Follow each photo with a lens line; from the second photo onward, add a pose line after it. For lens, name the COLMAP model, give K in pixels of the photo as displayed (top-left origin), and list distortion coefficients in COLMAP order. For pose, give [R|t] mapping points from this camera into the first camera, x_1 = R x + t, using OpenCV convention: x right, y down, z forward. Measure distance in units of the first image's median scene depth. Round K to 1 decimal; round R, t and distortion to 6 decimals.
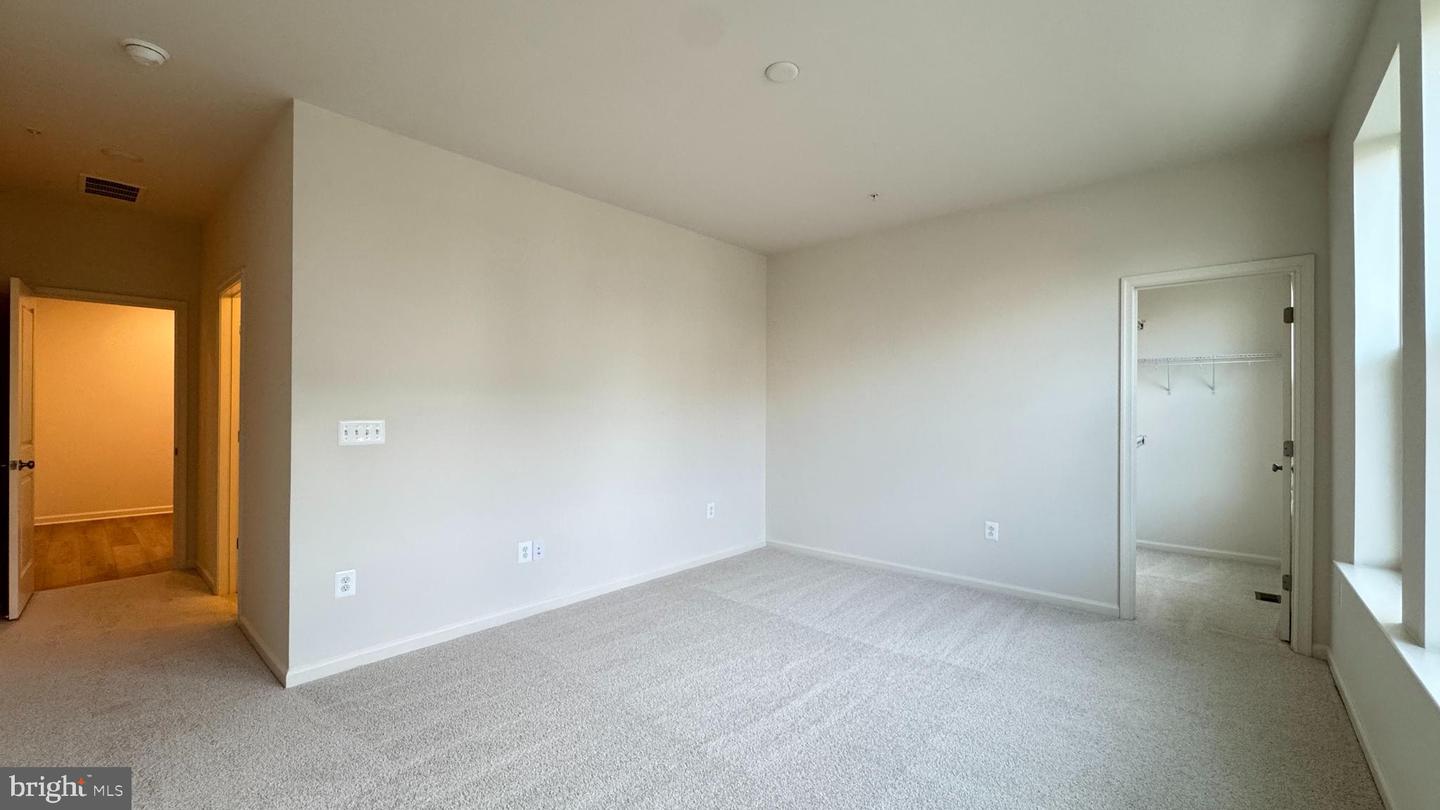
lens RADIAL K [[578.7, 0, 724.5], [0, 578.7, 405.4], [0, 0, 1]] dist [-0.002459, -0.000601]
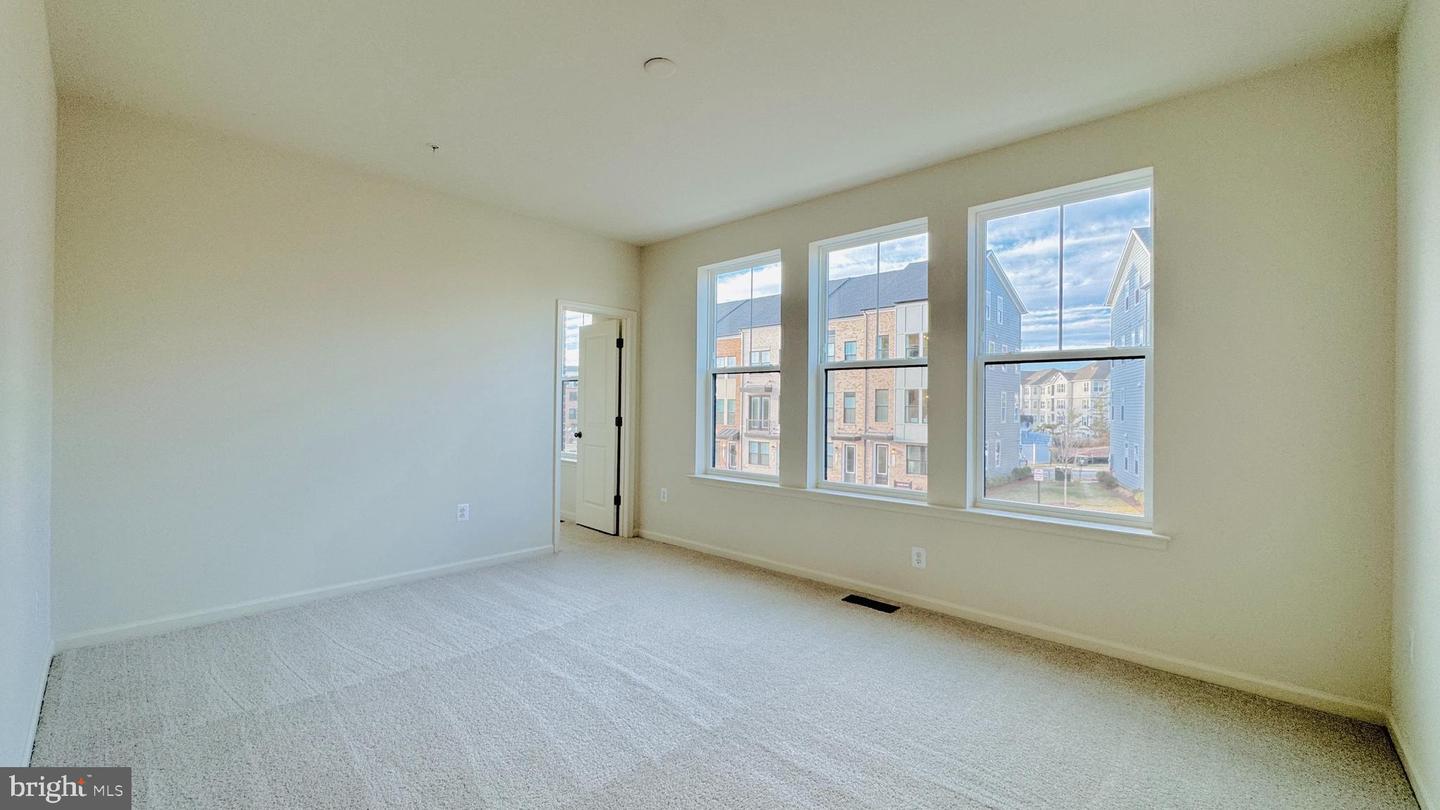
lens RADIAL K [[578.7, 0, 713.7], [0, 578.7, 399.0], [0, 0, 1]] dist [-0.002459, -0.000601]
pose [[0.030562, 0.005548, 0.999517, -0.674386], [-0.015123, 0.999873, -0.005088, 0.013242], [-0.999418, -0.014960, 0.030642, 0.620717]]
